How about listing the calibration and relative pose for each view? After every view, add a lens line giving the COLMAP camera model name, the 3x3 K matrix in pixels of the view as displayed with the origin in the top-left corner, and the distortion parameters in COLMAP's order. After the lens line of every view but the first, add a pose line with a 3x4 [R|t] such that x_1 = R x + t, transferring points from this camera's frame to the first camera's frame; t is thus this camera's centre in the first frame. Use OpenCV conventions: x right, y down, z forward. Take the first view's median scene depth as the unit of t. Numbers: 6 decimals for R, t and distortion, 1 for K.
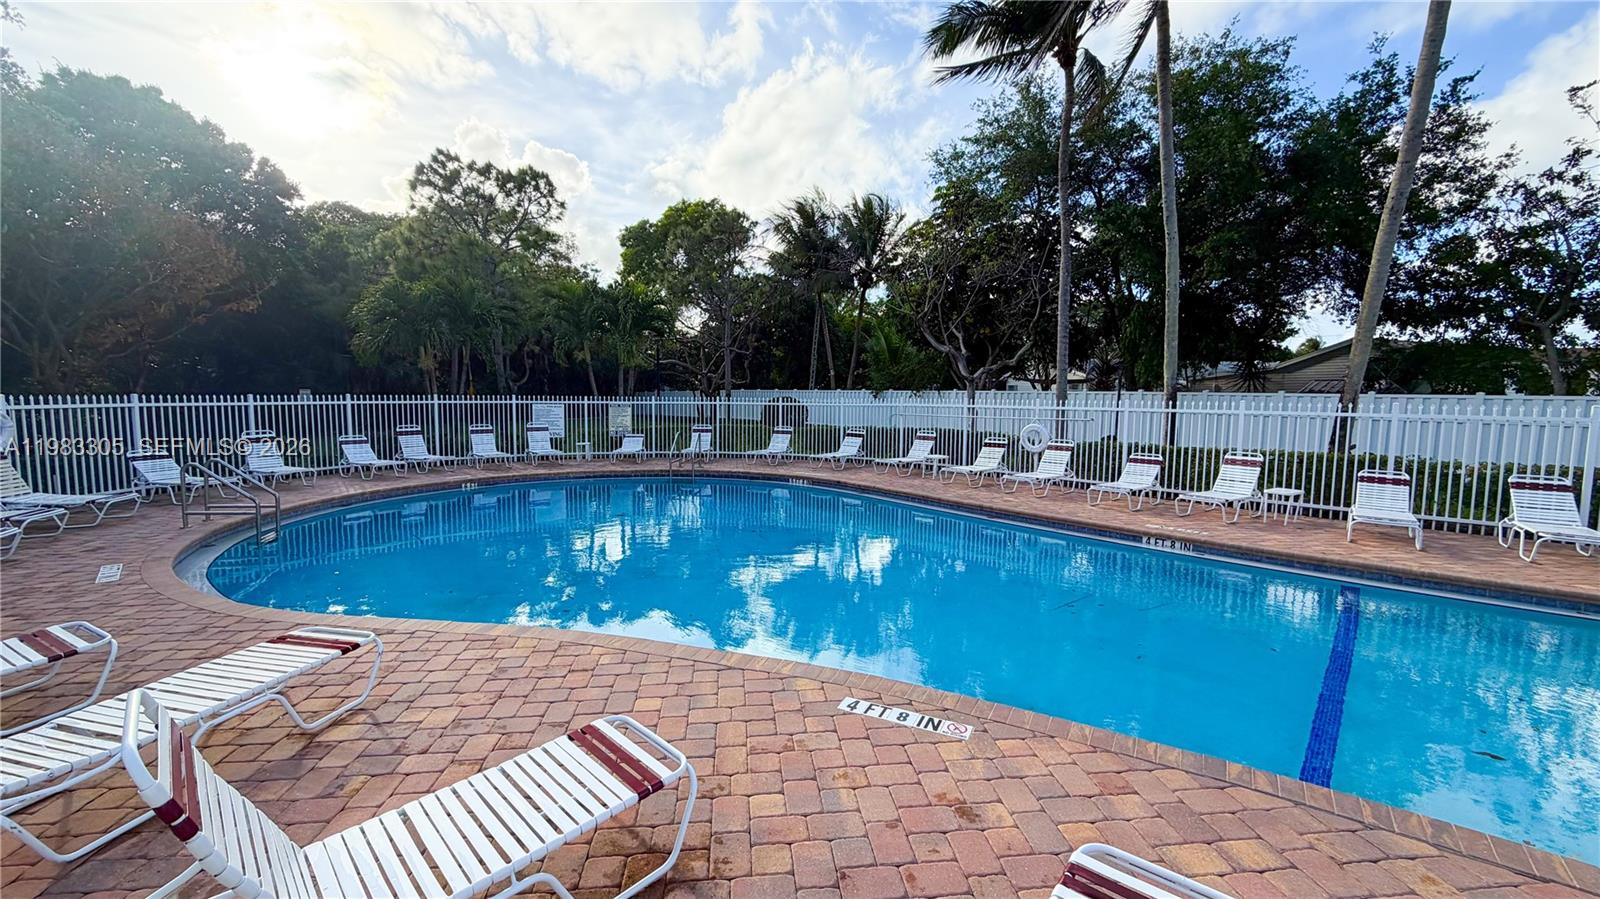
lens RADIAL K [[636.7, 0, 800.0], [0, 636.7, 449.5], [0, 0, 1]] dist [-0.000912, -0.000256]
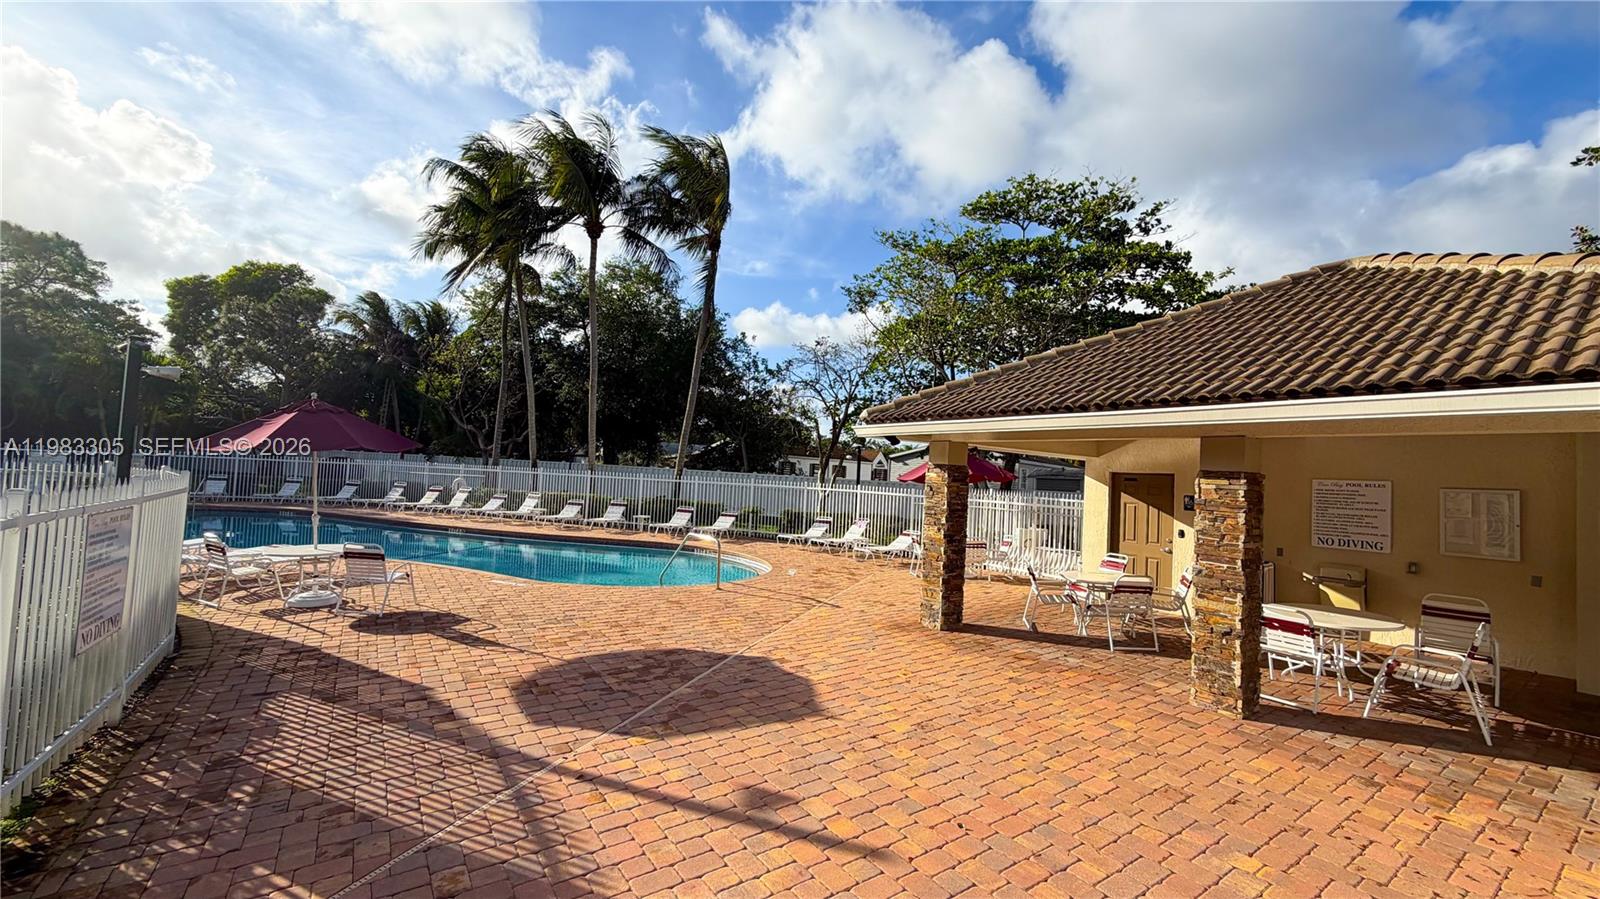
lens RADIAL K [[636.7, 0, 800.0], [0, 636.7, 449.5], [0, 0, 1]] dist [-0.000912, -0.000256]
pose [[0.875041, 0.059132, 0.480424, 0.133893], [-0.012453, 0.994932, -0.099778, 0.016576], [-0.483889, 0.081327, 0.871342, -0.375838]]
